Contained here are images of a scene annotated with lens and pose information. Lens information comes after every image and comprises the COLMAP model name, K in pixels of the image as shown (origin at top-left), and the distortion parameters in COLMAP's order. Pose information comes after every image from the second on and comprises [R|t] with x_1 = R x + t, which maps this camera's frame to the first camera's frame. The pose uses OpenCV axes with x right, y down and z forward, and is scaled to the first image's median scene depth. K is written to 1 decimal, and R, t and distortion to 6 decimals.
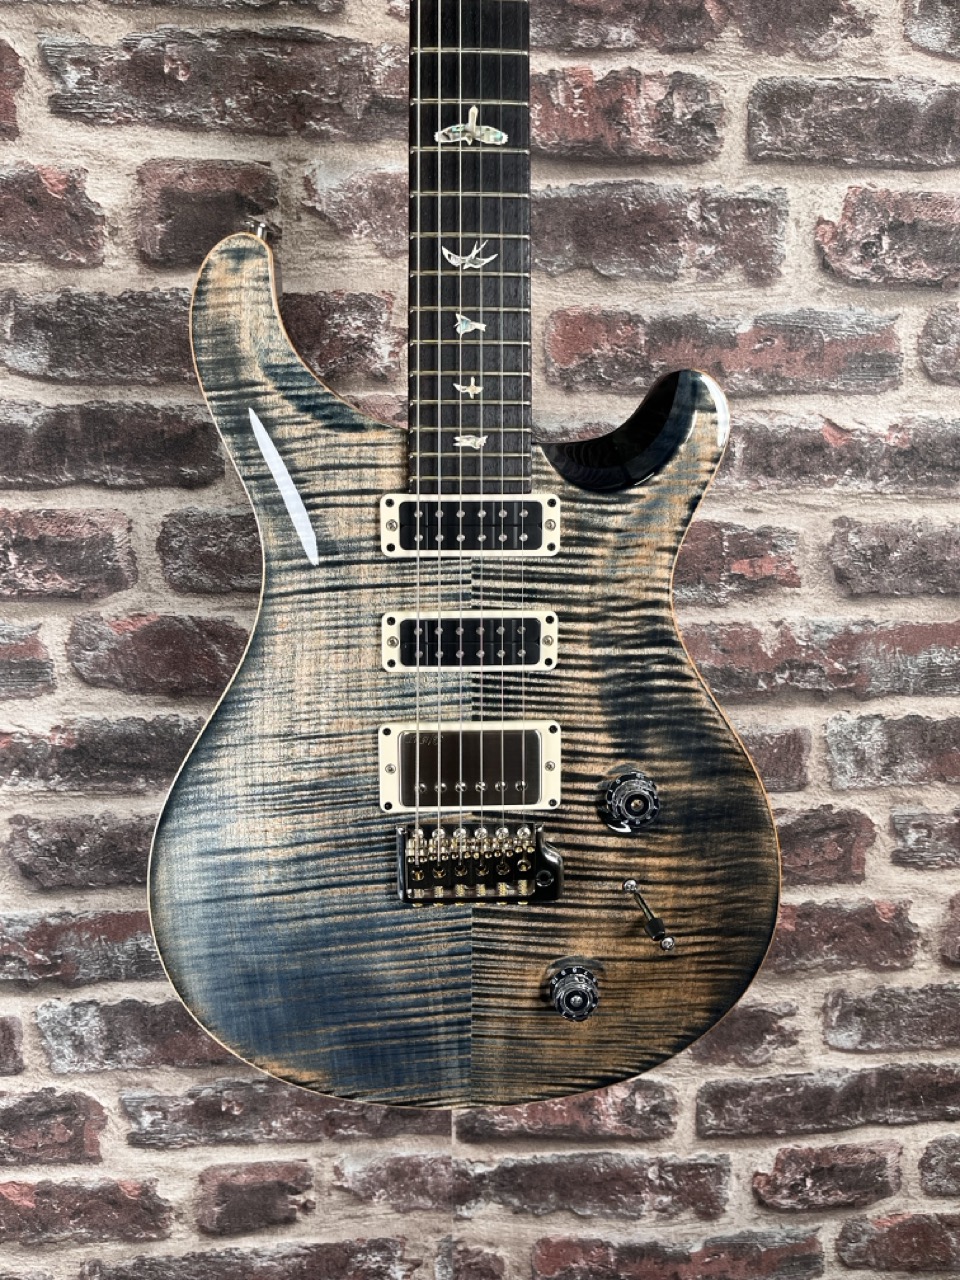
lens RADIAL K [[981.8, 0, 484.1], [0, 981.8, 648.0], [0, 0, 1]] dist [0.036591, -0.066974]
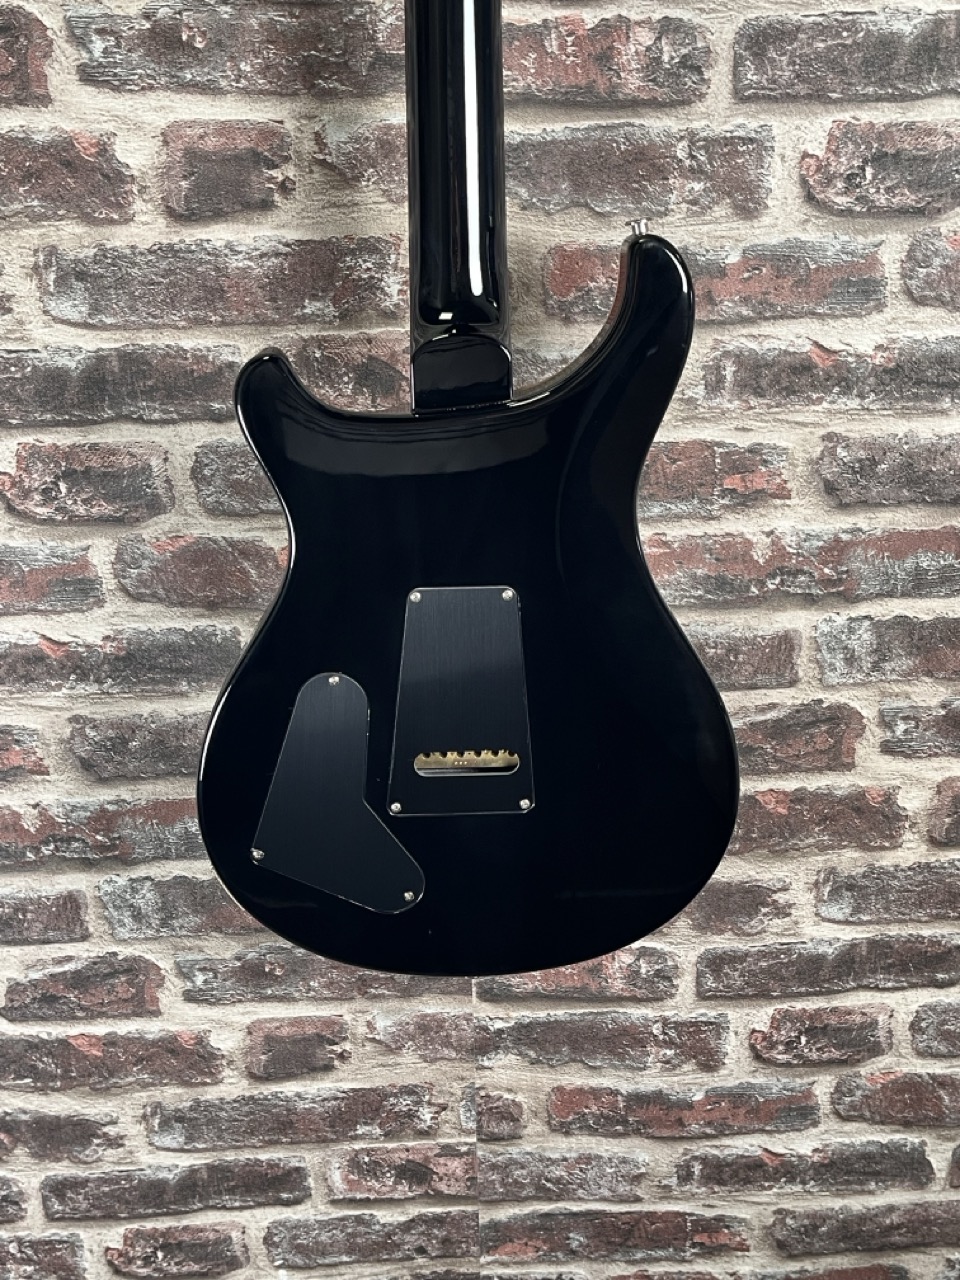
lens RADIAL K [[1371.6, 0, 492.1], [0, 1371.6, 661.9], [0, 0, 1]] dist [0.014578, 0.000000]
pose [[0.999159, -0.007395, -0.040328, 0.063277], [0.013709, 0.987245, 0.158615, -0.137092], [0.038641, -0.159035, 0.986517, -0.534003]]
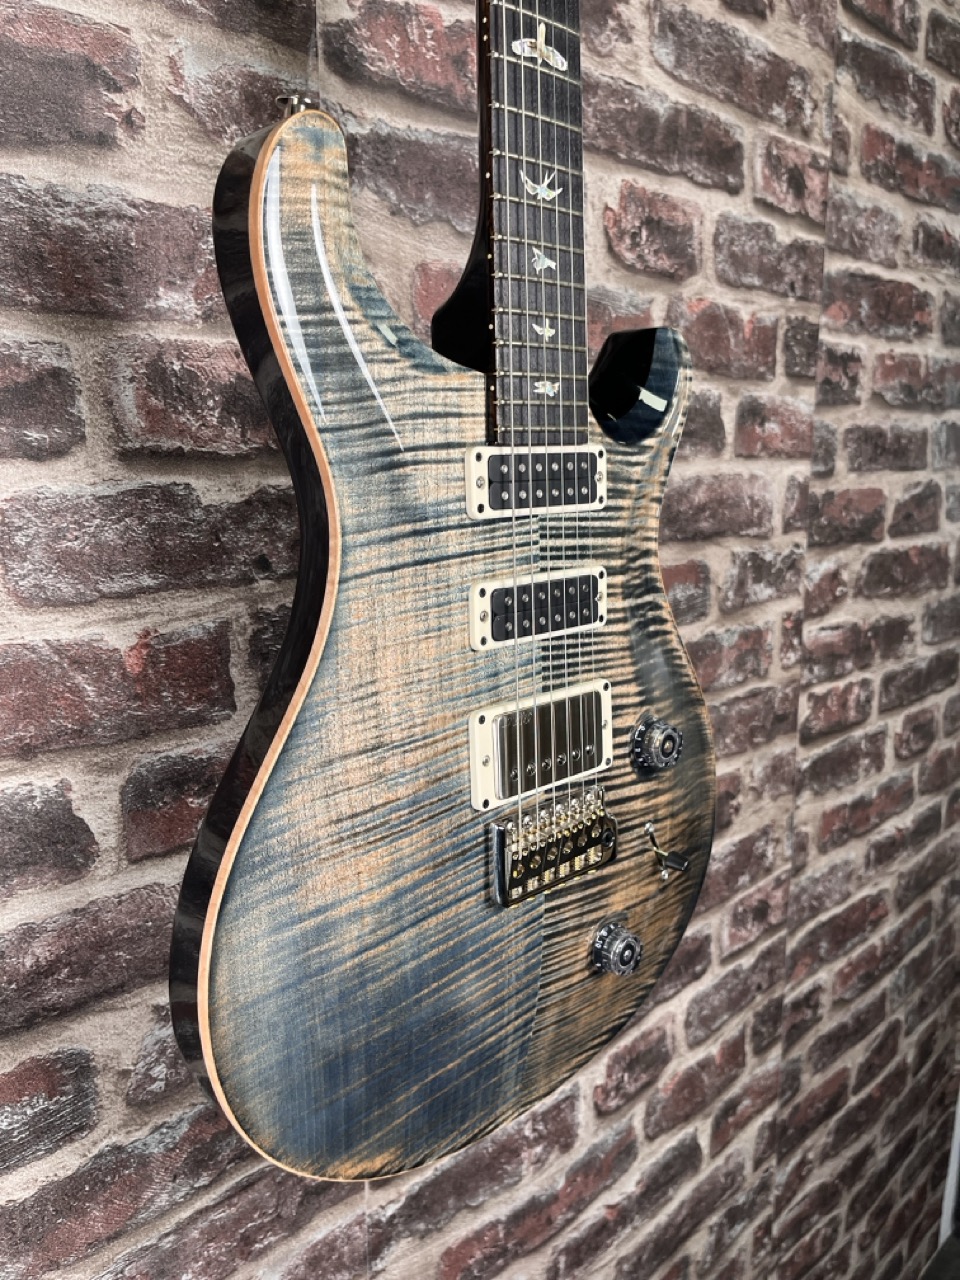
lens RADIAL K [[981.8, 0, 486.0], [0, 981.8, 647.2], [0, 0, 1]] dist [0.036591, -0.066974]
pose [[0.765314, -0.138757, 0.628523, -0.520513], [0.142148, 0.988812, 0.045212, -0.014585], [-0.627765, 0.054742, 0.776476, 0.253661]]
